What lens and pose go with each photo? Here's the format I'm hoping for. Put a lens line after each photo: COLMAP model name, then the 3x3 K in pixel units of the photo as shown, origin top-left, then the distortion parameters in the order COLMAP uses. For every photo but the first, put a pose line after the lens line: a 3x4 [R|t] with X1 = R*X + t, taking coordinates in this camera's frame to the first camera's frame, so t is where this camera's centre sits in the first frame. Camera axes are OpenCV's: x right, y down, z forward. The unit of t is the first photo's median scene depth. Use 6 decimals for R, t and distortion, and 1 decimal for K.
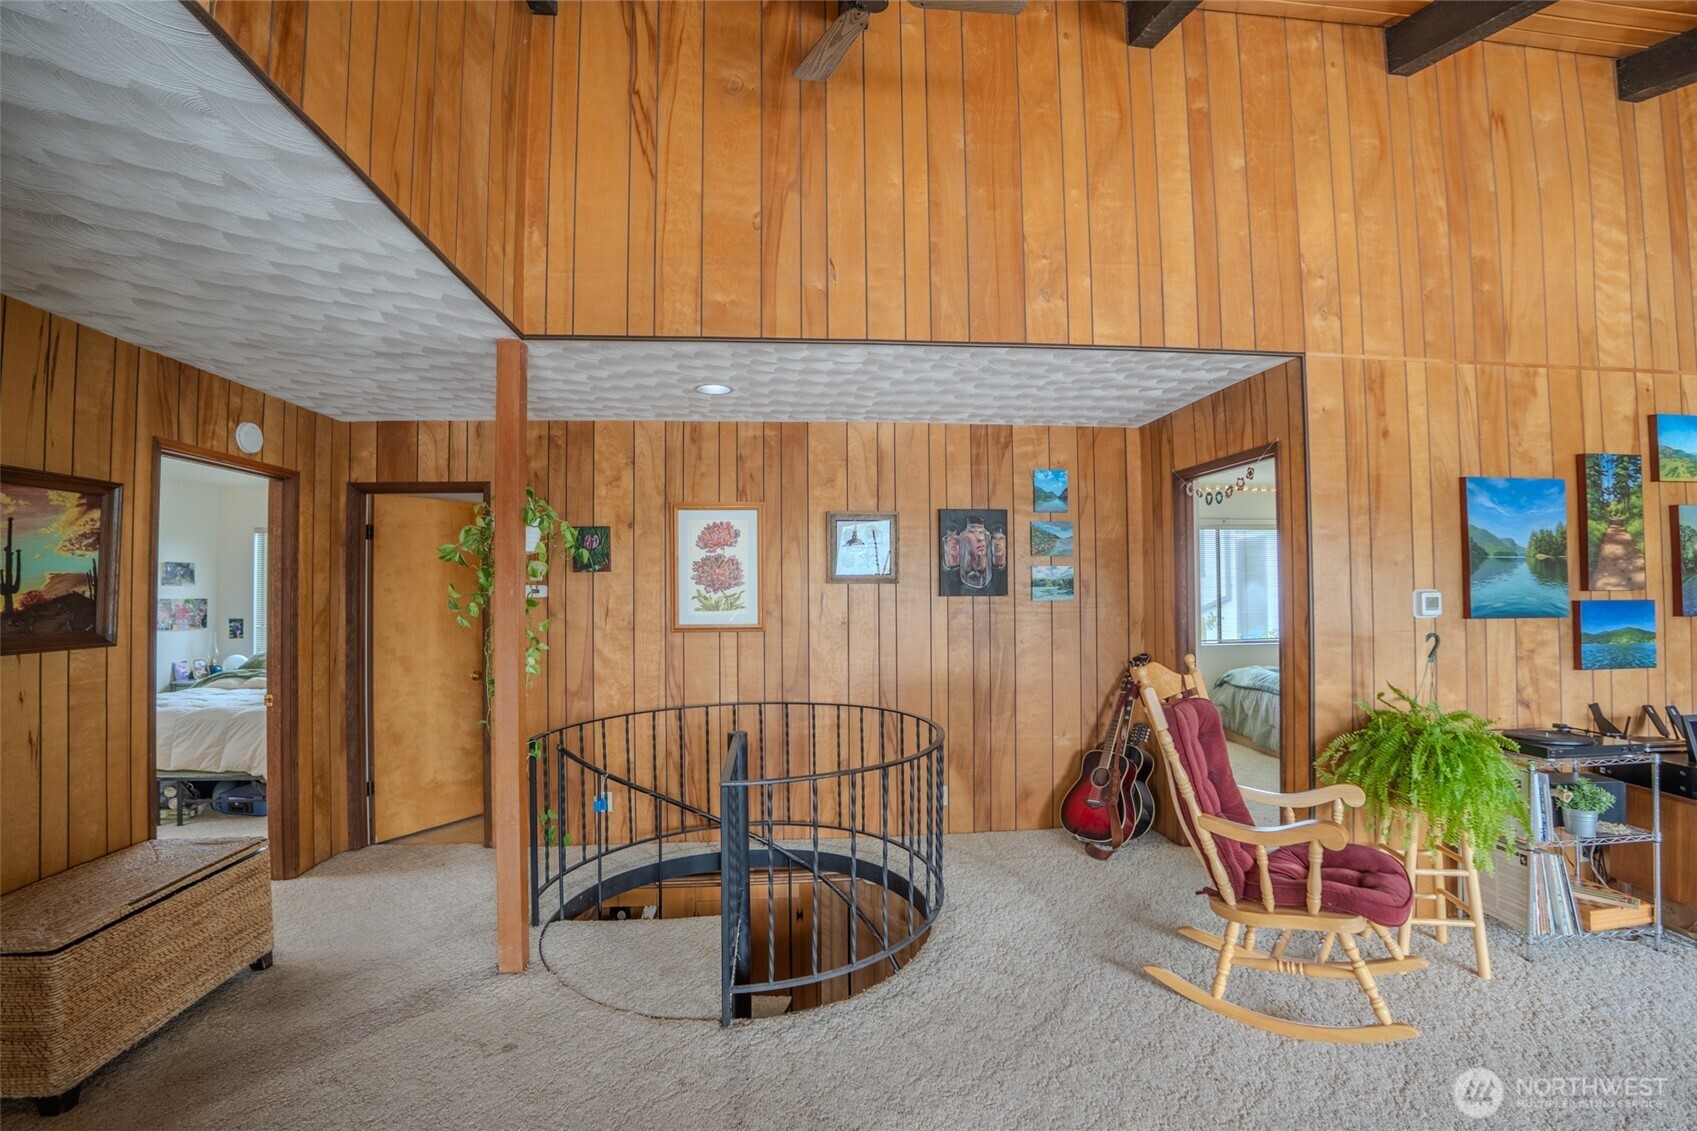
lens RADIAL K [[742.1, 0, 857.1], [0, 742.1, 569.2], [0, 0, 1]] dist [-0.062202, 0.012183]
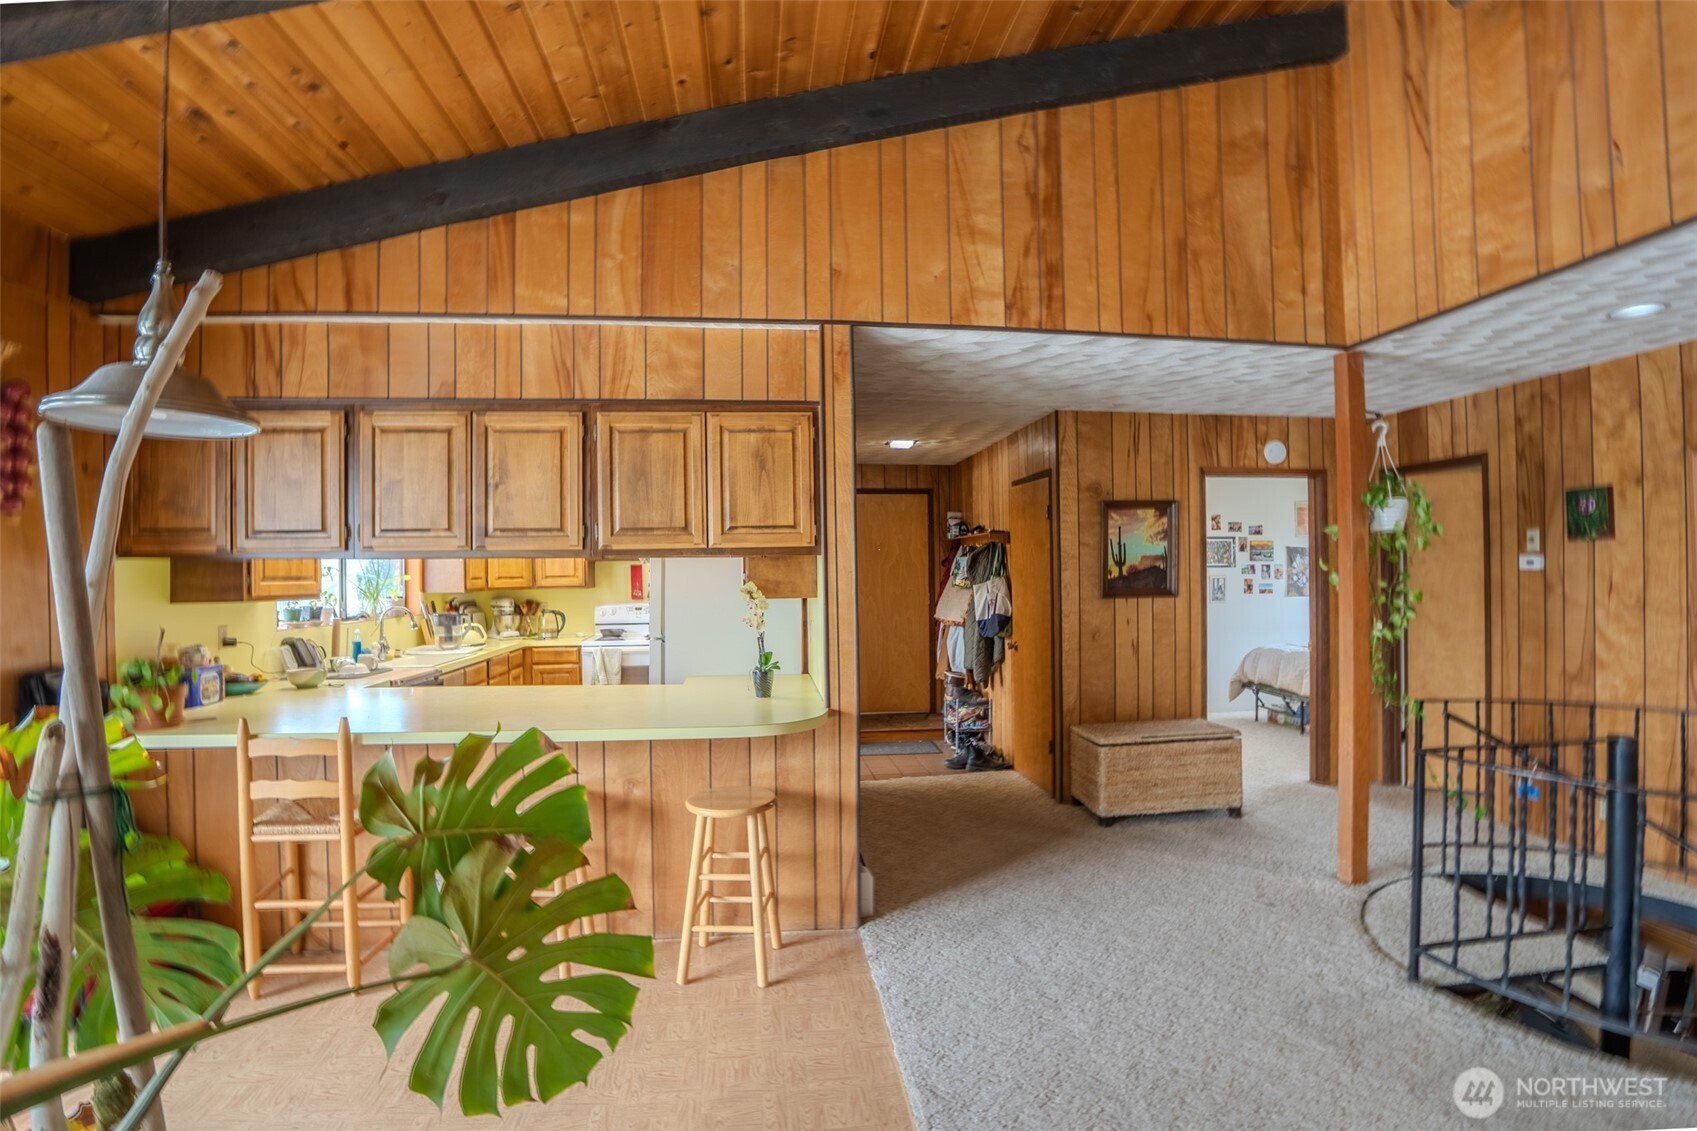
lens RADIAL K [[742.1, 0, 857.1], [0, 742.1, 569.2], [0, 0, 1]] dist [-0.062202, 0.012183]
pose [[0.050745, 0.010866, -0.998653, 0.643842], [0.039671, 0.999130, 0.012887, -0.010230], [0.997923, -0.040272, 0.050270, 0.141358]]
